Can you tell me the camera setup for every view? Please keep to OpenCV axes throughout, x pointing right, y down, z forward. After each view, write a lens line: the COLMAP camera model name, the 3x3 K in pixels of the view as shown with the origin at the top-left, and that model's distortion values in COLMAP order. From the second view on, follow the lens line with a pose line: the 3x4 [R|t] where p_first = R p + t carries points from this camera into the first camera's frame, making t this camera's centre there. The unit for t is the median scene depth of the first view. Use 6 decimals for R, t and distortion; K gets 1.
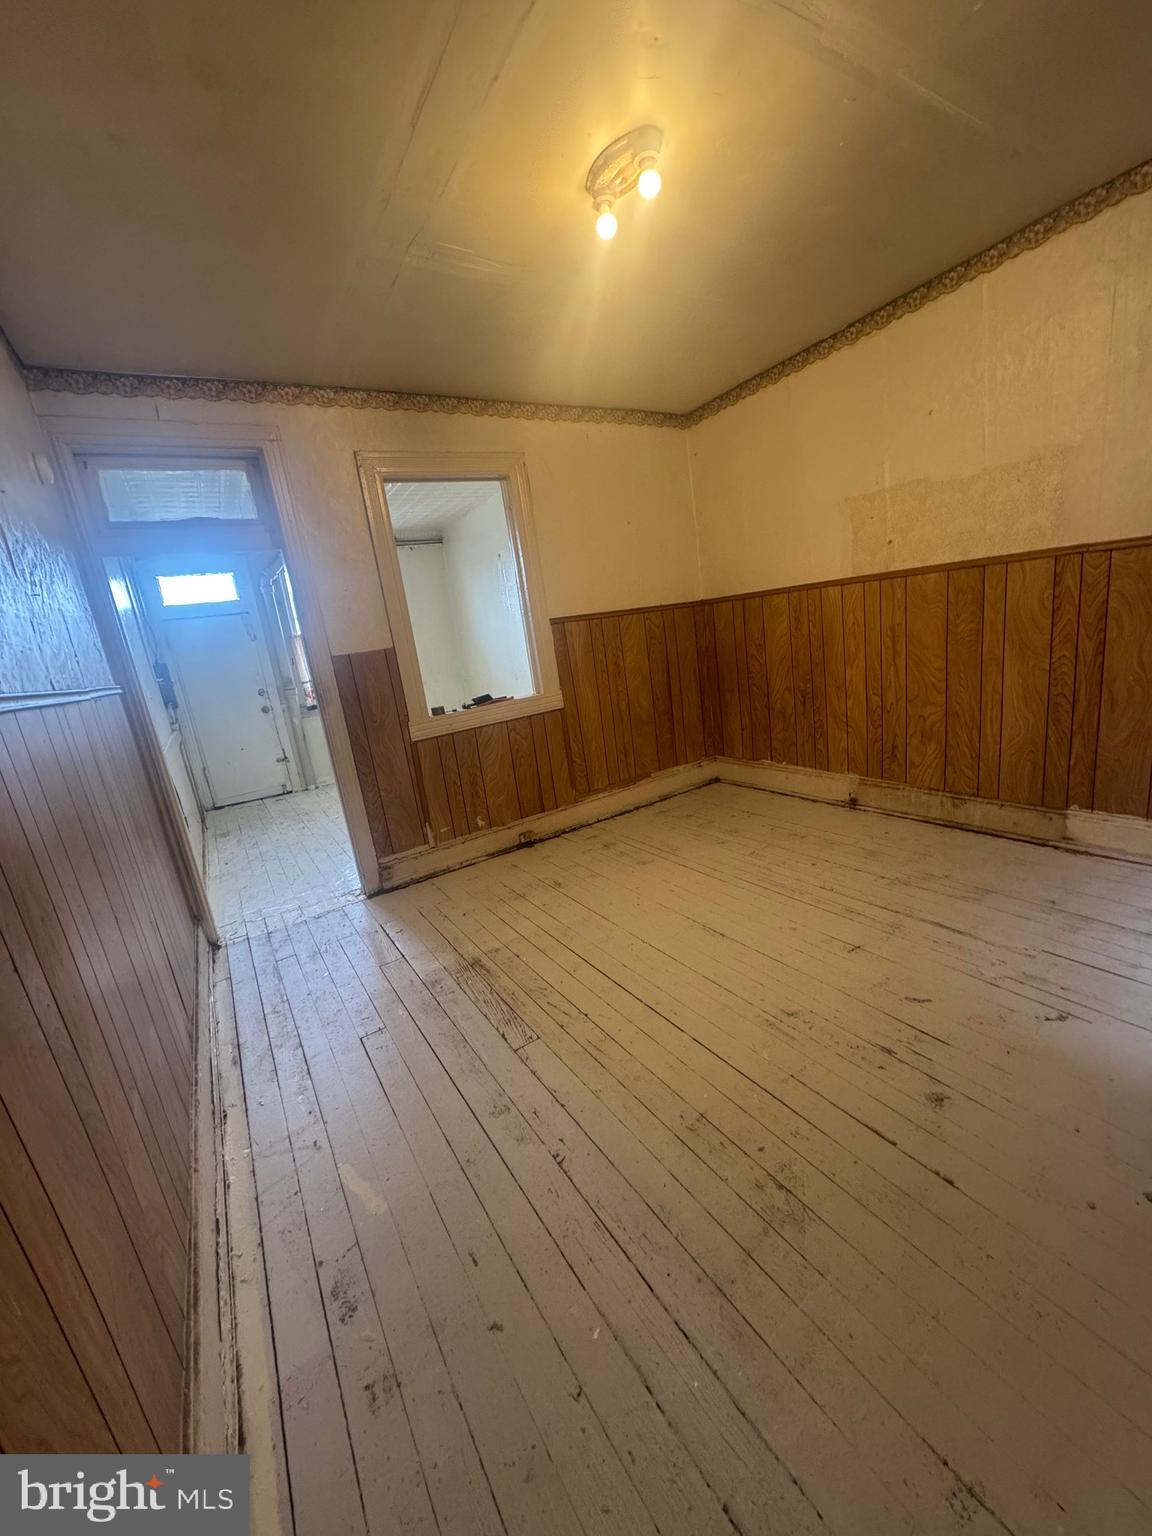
lens RADIAL K [[609.0, 0, 577.0], [0, 609.0, 772.8], [0, 0, 1]] dist [0.001373, 0.000229]
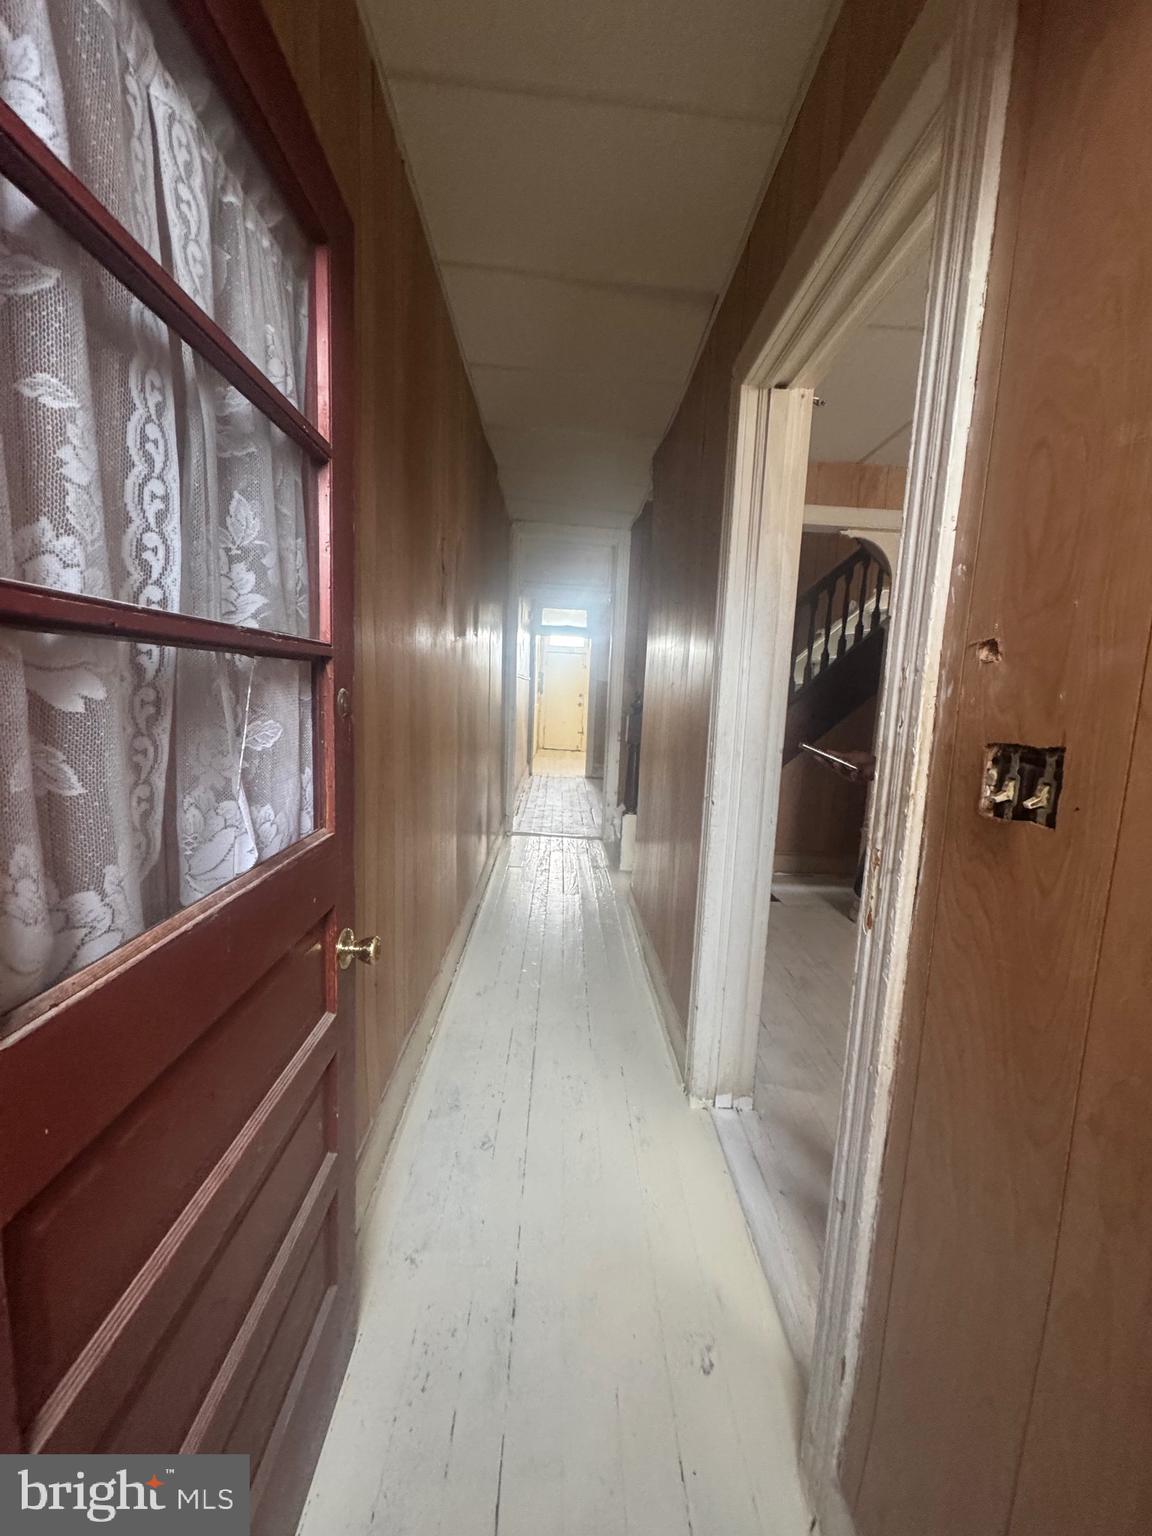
lens RADIAL K [[609.0, 0, 575.3], [0, 609.0, 770.8], [0, 0, 1]] dist [0.001373, 0.000229]
pose [[0.845897, 0.234704, -0.478928, 0.445145], [-0.273174, 0.961901, -0.011099, 0.123029], [0.458077, 0.140219, 0.877784, -0.660615]]
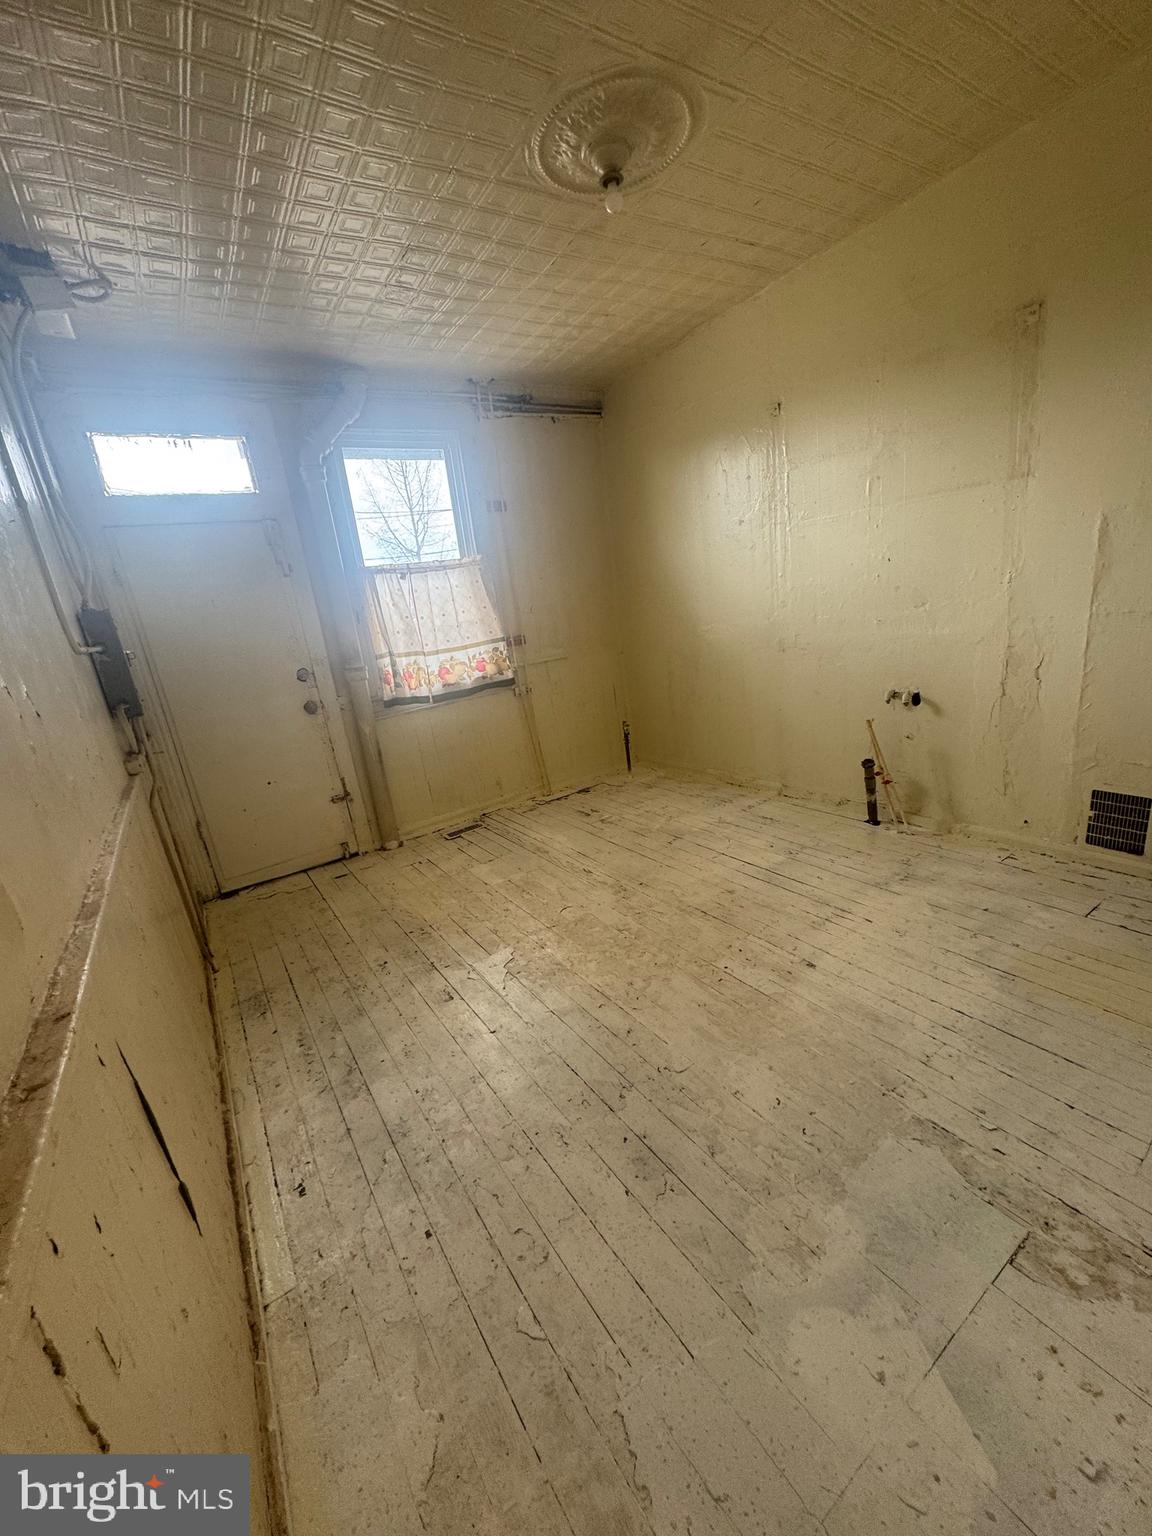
lens RADIAL K [[609.0, 0, 578.1], [0, 609.0, 778.4], [0, 0, 1]] dist [0.001373, 0.000229]
pose [[0.999404, -0.001581, 0.034471, -0.300854], [-0.000149, 0.998743, 0.050127, -0.069539], [-0.034507, -0.050103, 0.998148, 0.463532]]
